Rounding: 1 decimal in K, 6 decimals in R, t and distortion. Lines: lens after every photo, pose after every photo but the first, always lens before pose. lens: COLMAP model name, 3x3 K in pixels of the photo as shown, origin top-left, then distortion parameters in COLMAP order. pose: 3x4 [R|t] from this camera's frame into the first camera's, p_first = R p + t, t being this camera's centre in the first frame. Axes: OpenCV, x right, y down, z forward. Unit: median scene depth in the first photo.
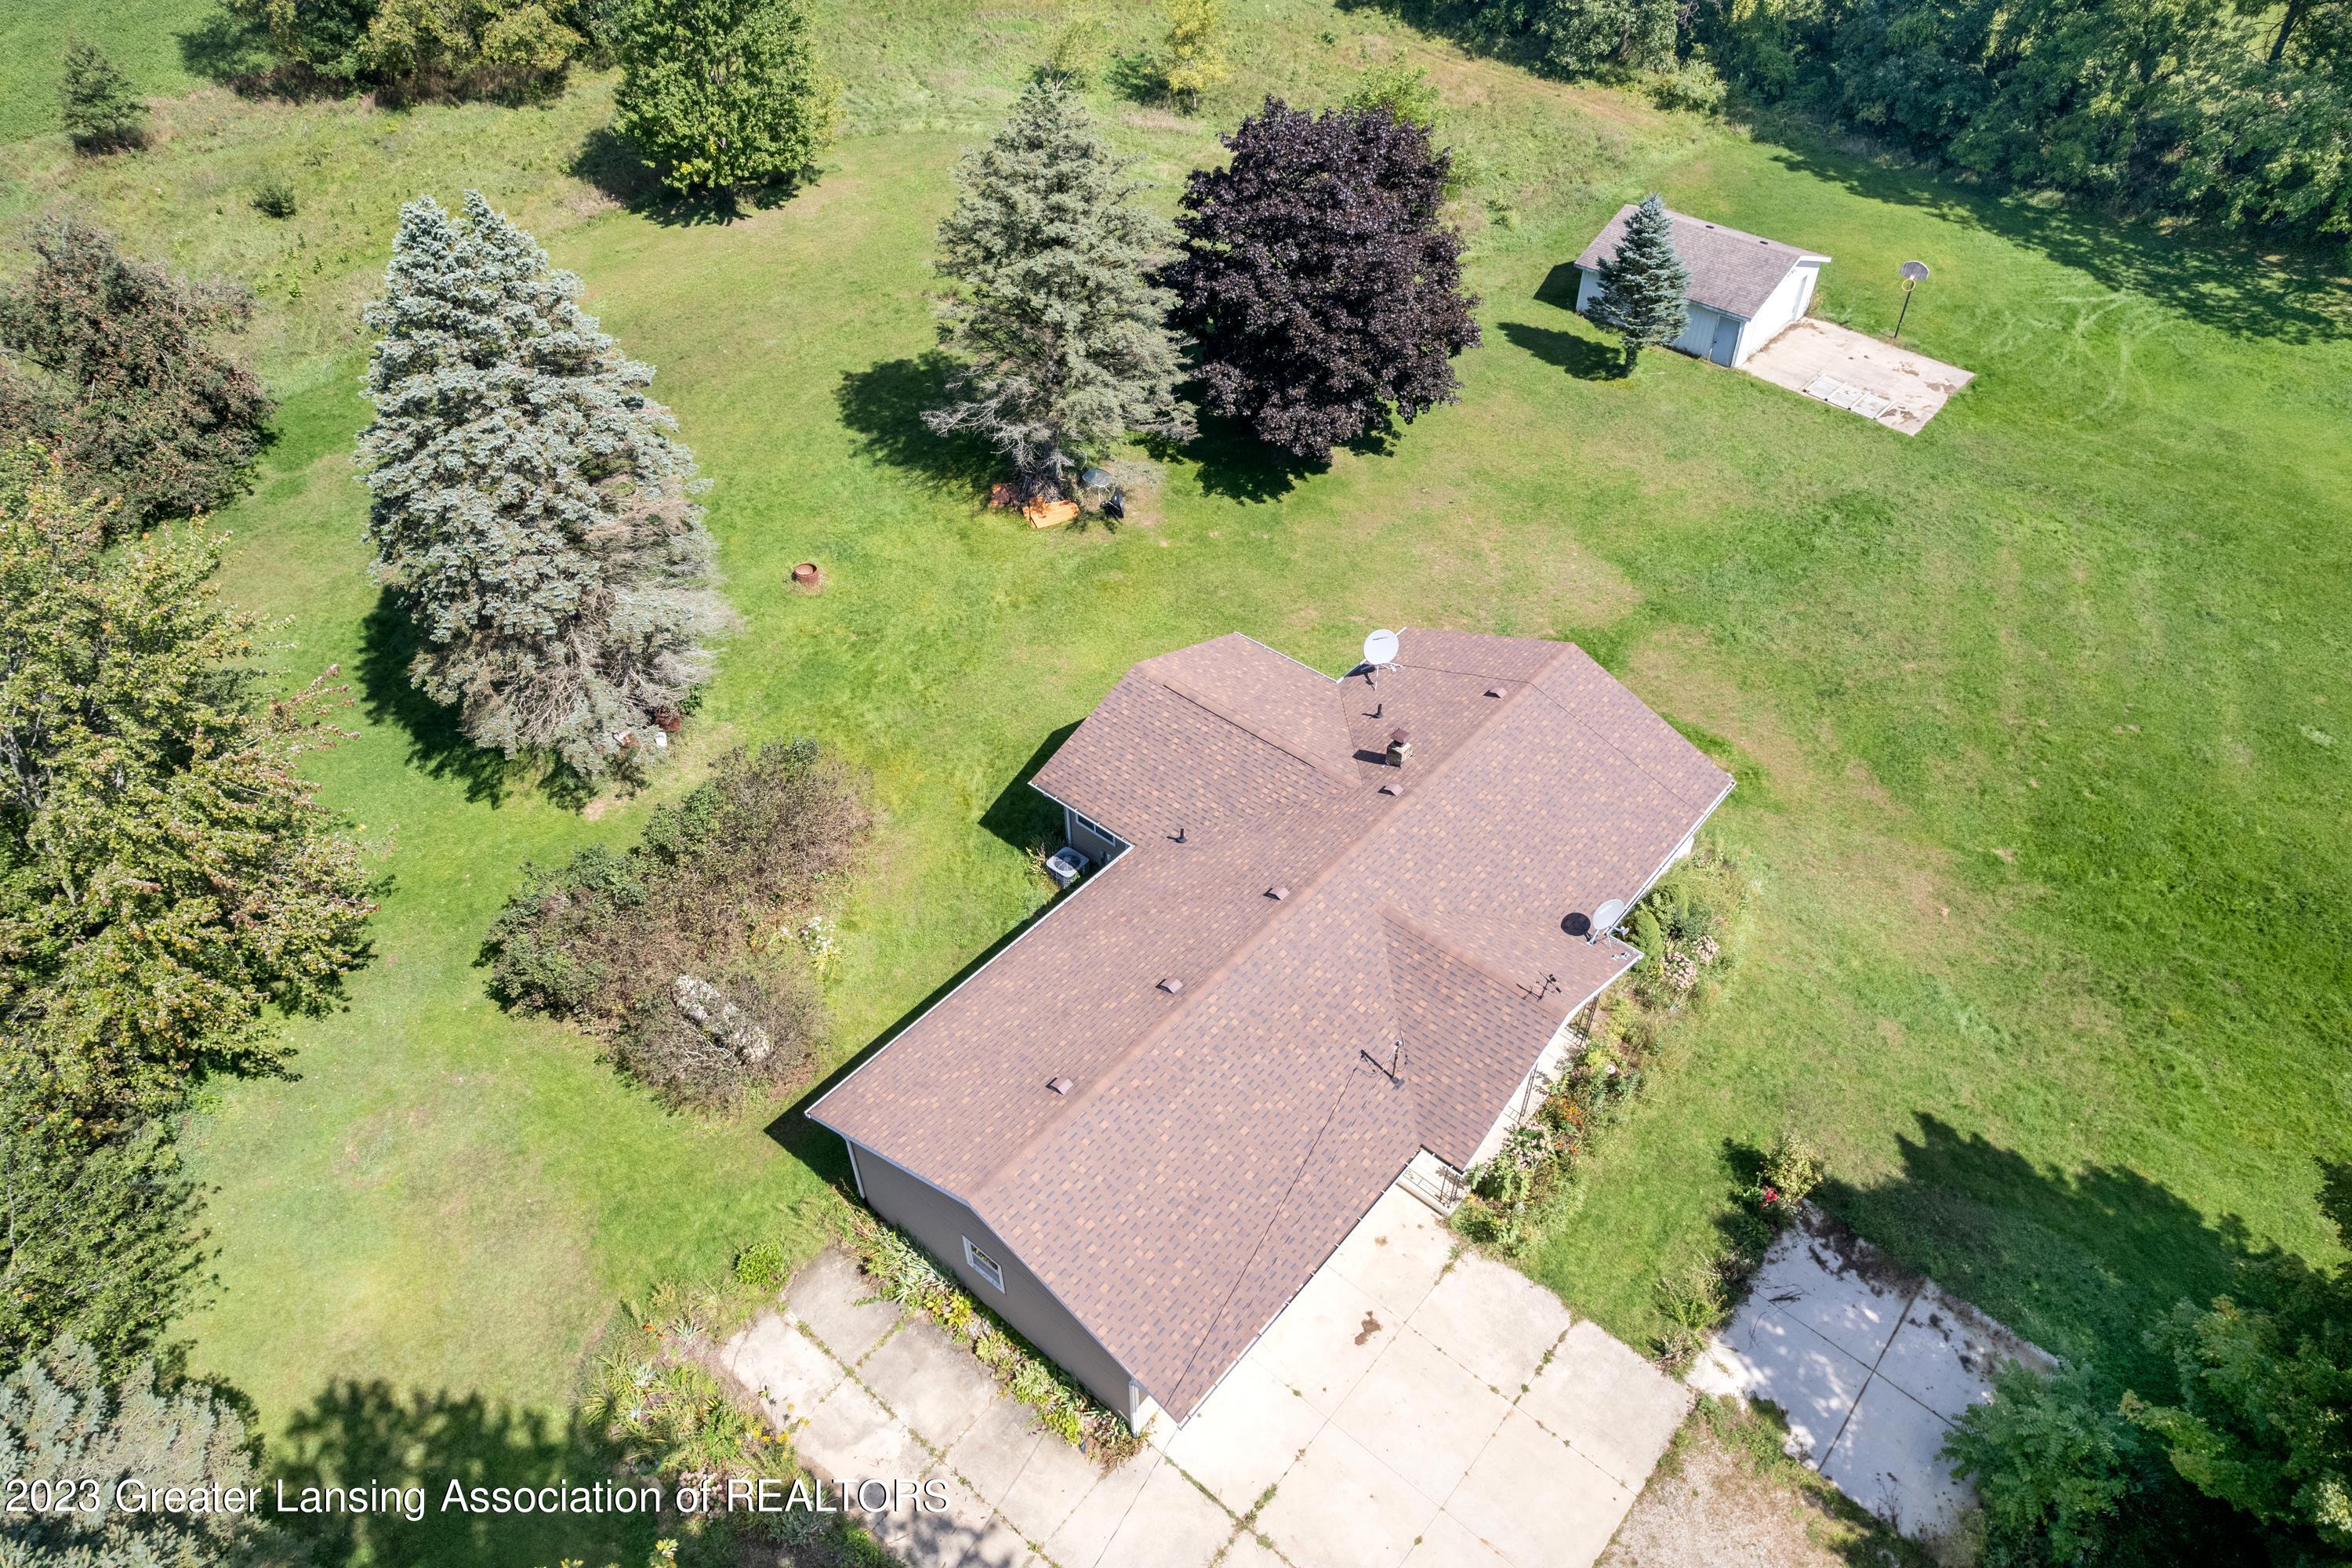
lens RADIAL K [[1497.1, 0, 1183.0], [0, 1497.1, 792.1], [0, 0, 1]] dist [-0.070556, 0.056846]
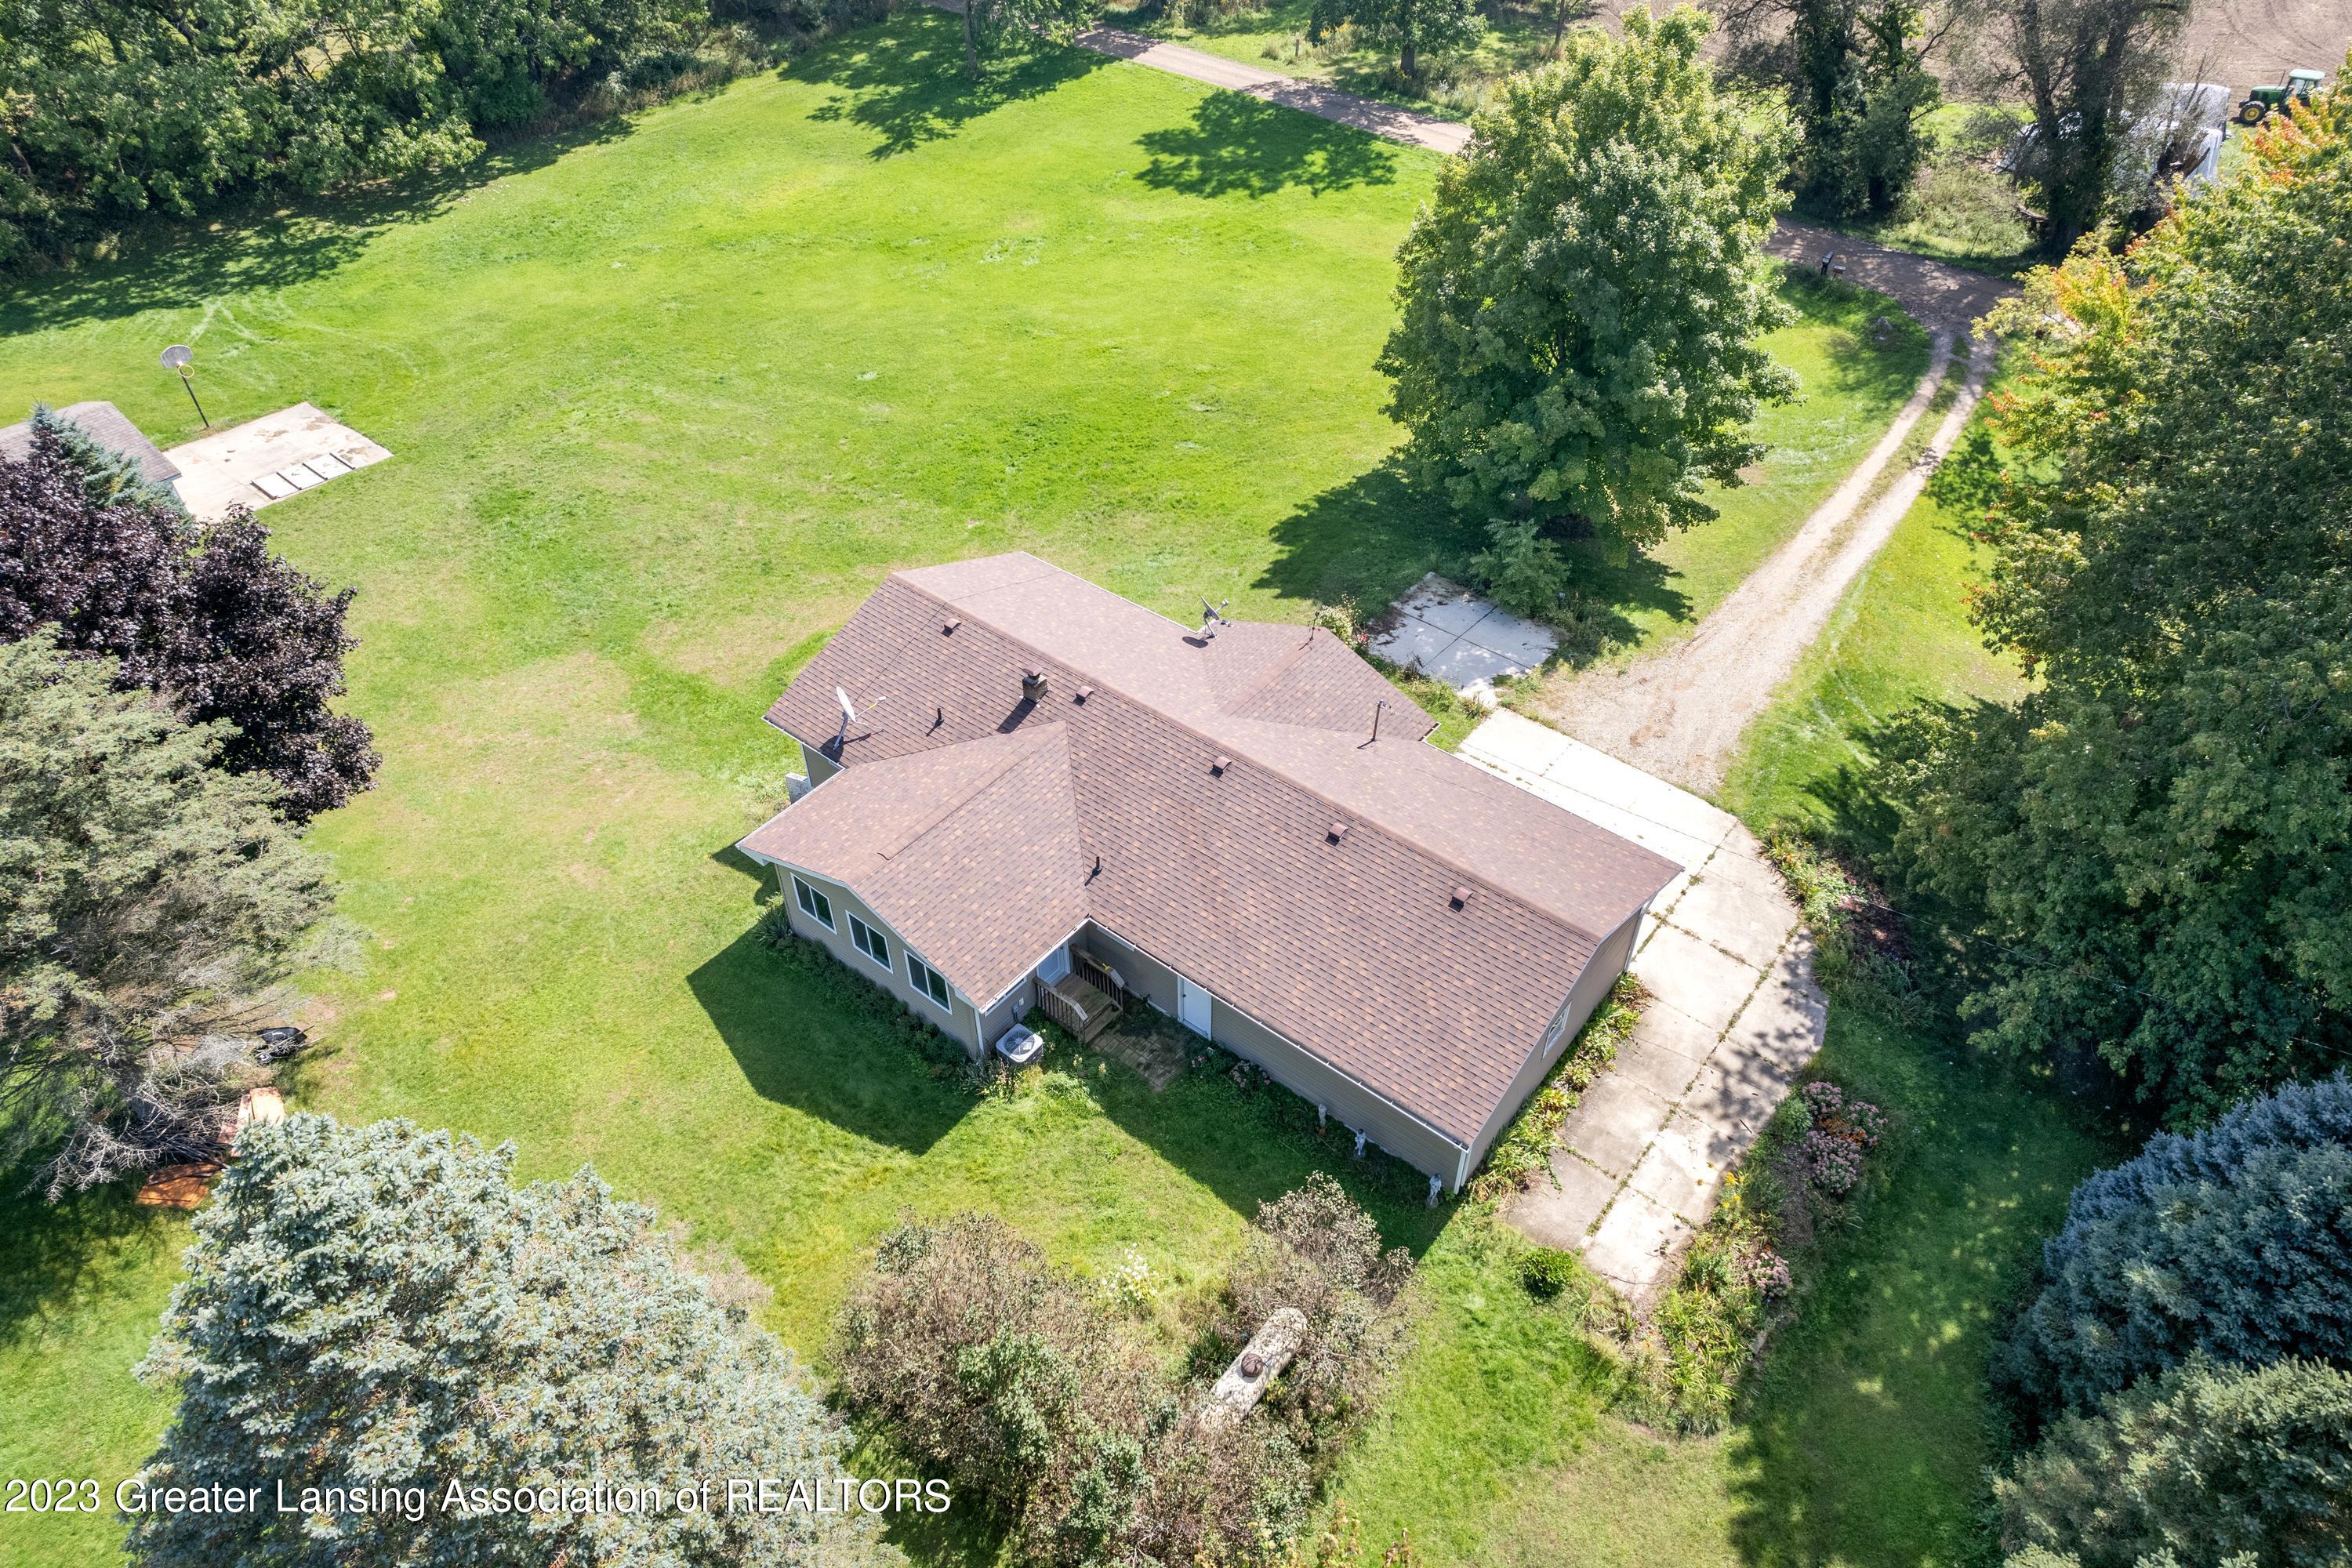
lens RADIAL K [[1497.1, 0, 1183.6], [0, 1497.1, 795.2], [0, 0, 1]] dist [-0.070556, 0.056846]
pose [[-0.031444, -0.676606, 0.735674, -0.399456], [0.680089, 0.524898, 0.511821, -0.263810], [-0.732455, 0.516418, 0.443647, 0.287077]]
